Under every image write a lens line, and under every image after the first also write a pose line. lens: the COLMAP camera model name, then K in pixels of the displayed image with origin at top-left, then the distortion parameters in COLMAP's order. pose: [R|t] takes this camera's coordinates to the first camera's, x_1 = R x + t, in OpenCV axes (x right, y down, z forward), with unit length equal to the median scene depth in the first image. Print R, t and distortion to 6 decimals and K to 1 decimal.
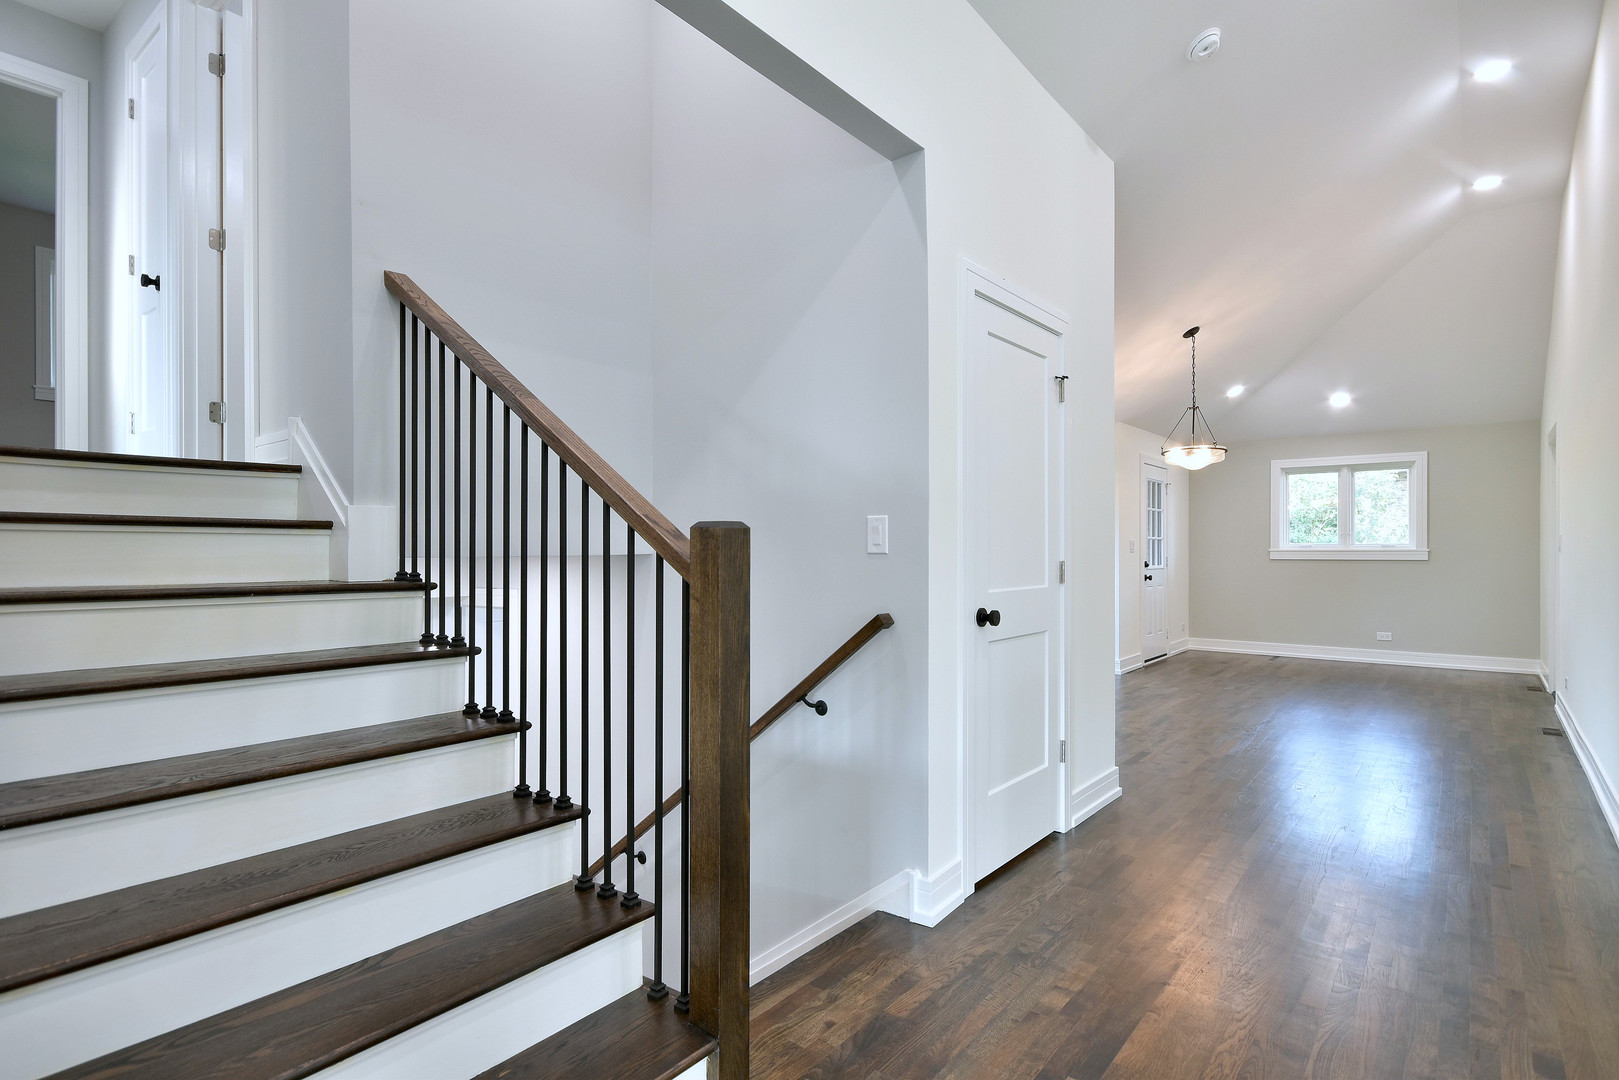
lens RADIAL K [[839.8, 0, 810.0], [0, 839.8, 554.7], [0, 0, 1]] dist [0.019555, -0.004016]
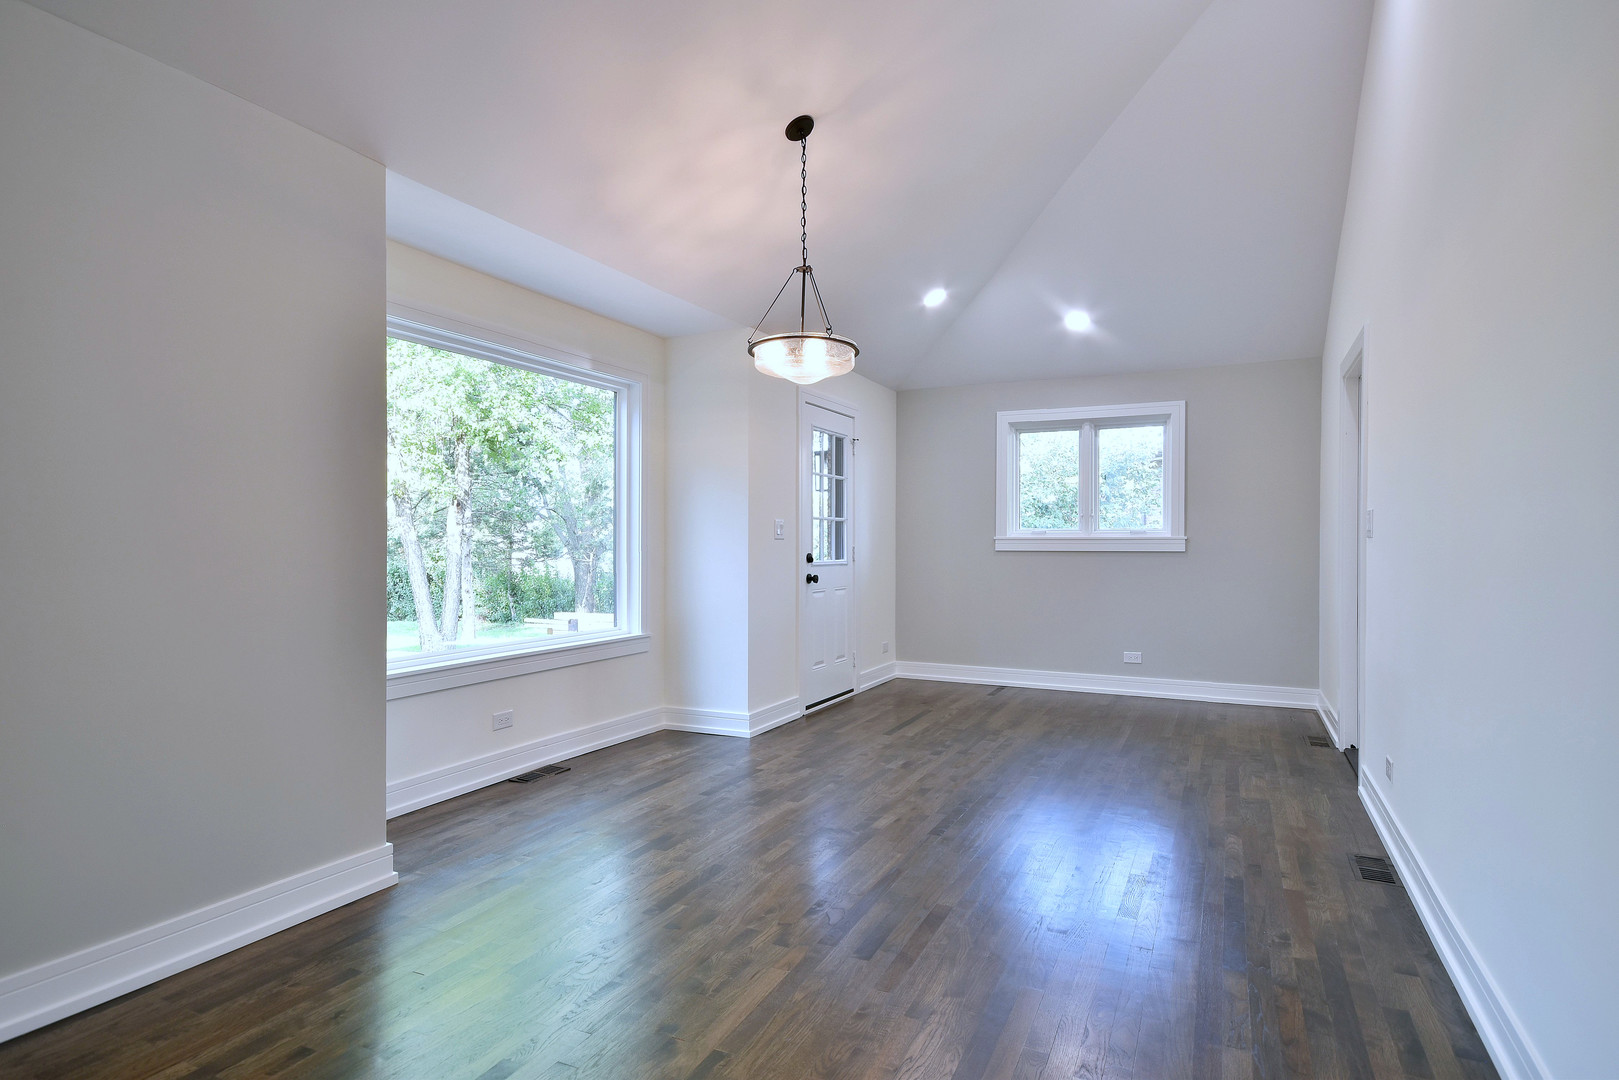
lens RADIAL K [[865.9, 0, 834.8], [0, 865.9, 552.9], [0, 0, 1]] dist [0.012390, 0.002979]
pose [[0.972018, -0.001136, 0.234905, 0.259978], [-0.000660, 0.999971, 0.007567, 0.002233], [-0.234907, -0.007511, 0.971989, 0.344978]]
